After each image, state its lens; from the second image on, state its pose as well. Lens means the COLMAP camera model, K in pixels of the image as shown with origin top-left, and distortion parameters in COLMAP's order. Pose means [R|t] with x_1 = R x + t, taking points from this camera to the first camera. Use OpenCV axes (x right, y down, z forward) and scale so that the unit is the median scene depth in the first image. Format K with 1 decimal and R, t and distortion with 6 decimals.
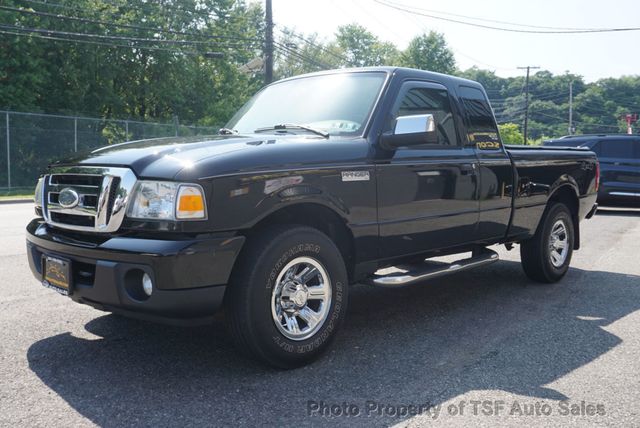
lens RADIAL K [[610.8, 0, 320.0], [0, 610.8, 214.0], [0, 0, 1]] dist [-0.000775, 0.004457]
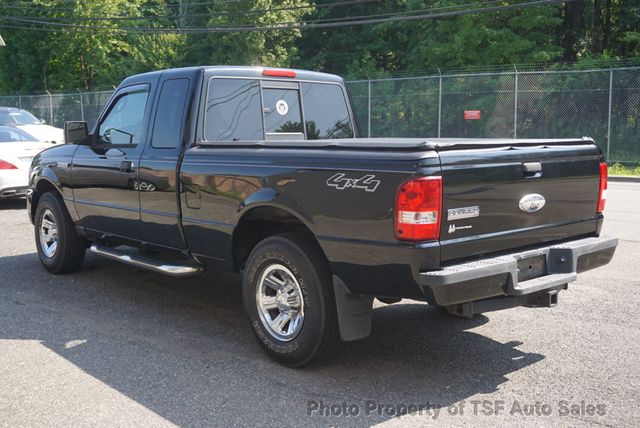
lens RADIAL K [[719.5, 0, 320.0], [0, 719.5, 214.0], [0, 0, 1]] dist [0.017984, 0.018582]
pose [[-0.099548, 0.120598, -0.987698, 0.293140], [-0.070768, 0.989256, 0.127920, -0.036171], [0.992513, 0.082631, -0.089944, 0.295809]]
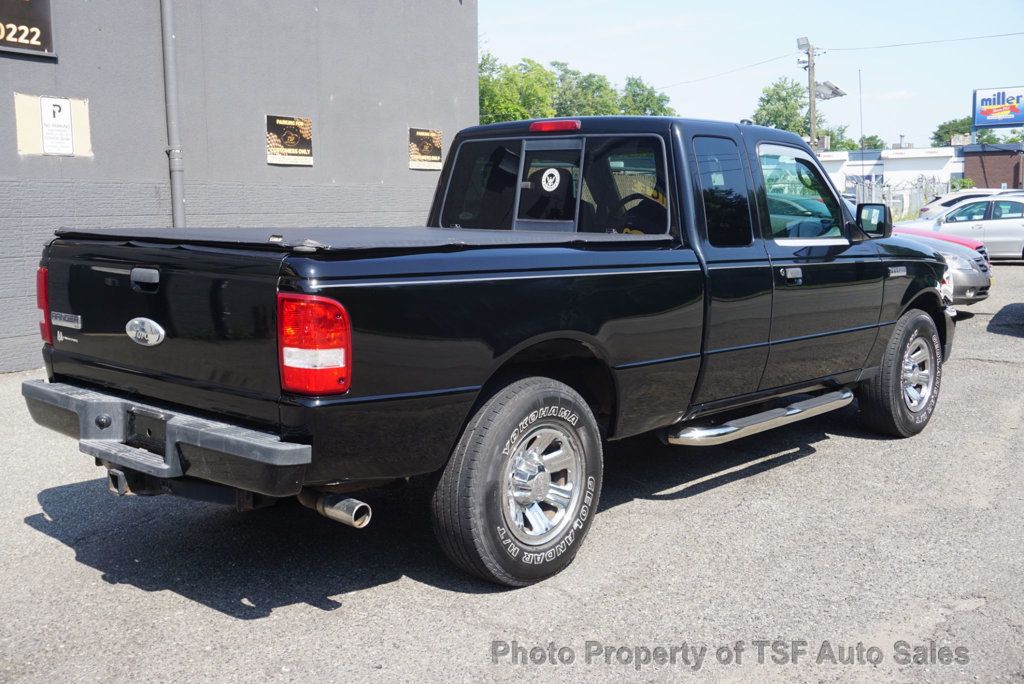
lens RADIAL K [[1102.7, 0, 512.0], [0, 1102.7, 342.0], [0, 0, 1]] dist [0.017477, 0.013840]
pose [[-0.999523, -0.004007, -0.030638, 0.055549], [-0.010189, 0.978840, 0.204376, -0.055022], [0.029171, 0.204590, -0.978413, 0.508534]]
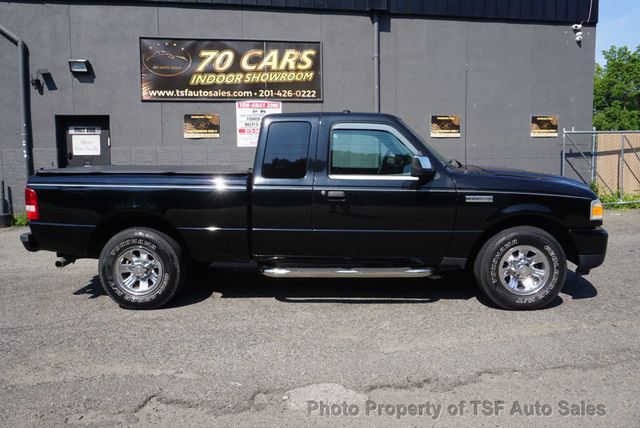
lens RADIAL K [[476.7, 0, 320.0], [0, 476.7, 214.0], [0, 0, 1]] dist [-0.036767, 0.005343]
pose [[-0.672796, -0.093805, 0.733857, -0.150334], [0.060865, 0.981549, 0.181266, -0.047850], [-0.737320, 0.166622, -0.654673, 0.400004]]
